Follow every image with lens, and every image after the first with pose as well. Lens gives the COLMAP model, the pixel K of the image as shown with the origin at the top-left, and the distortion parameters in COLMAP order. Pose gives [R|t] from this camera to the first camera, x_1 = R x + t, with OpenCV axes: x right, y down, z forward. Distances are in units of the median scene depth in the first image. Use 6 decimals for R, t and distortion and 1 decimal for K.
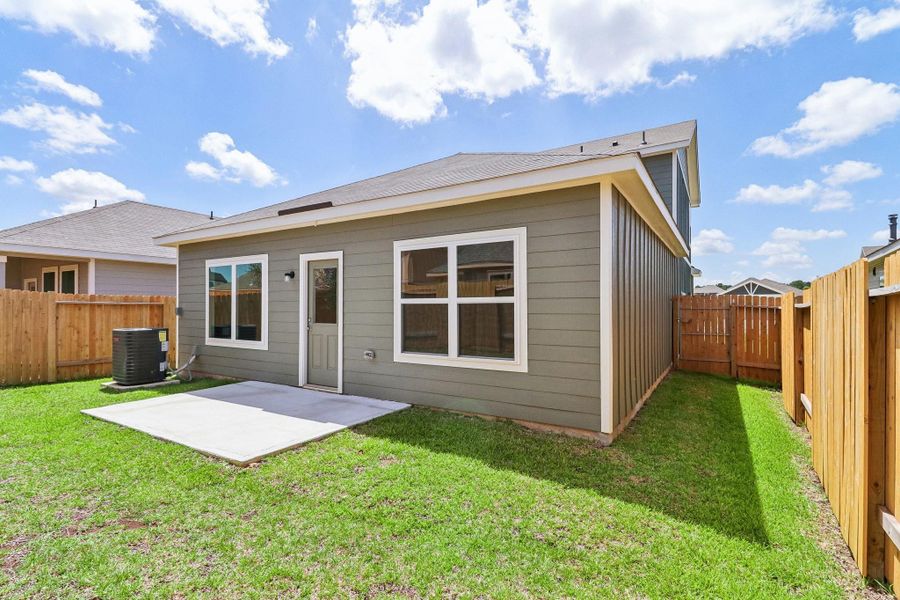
lens RADIAL K [[420.5, 0, 437.5], [0, 420.5, 306.1], [0, 0, 1]] dist [0.012485, -0.005447]
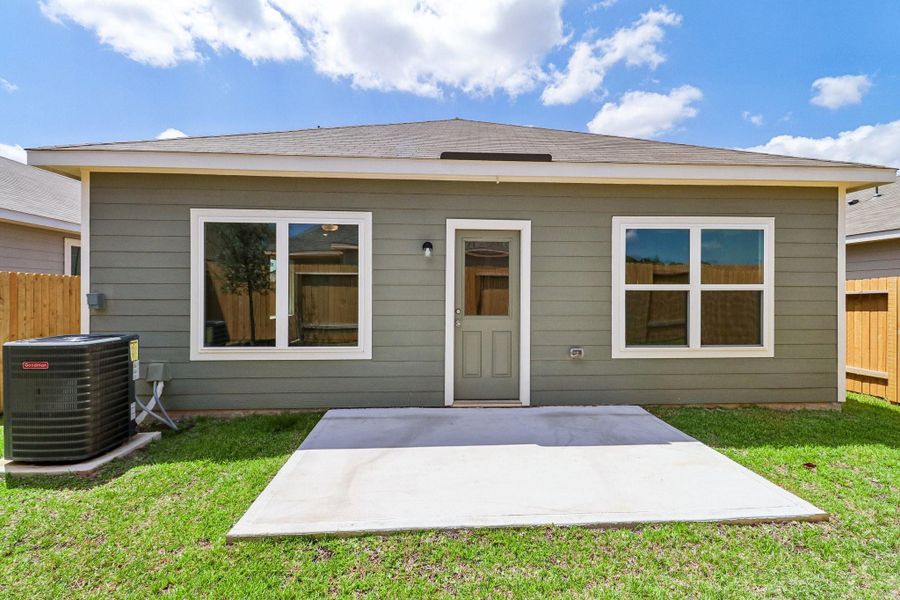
lens RADIAL K [[420.5, 0, 447.6], [0, 420.5, 296.8], [0, 0, 1]] dist [0.012485, -0.005447]
pose [[0.814811, 0.000765, 0.579726, -0.881206], [-0.003953, 0.999983, 0.004236, 0.005673], [-0.579713, -0.005743, 0.814800, 0.509490]]
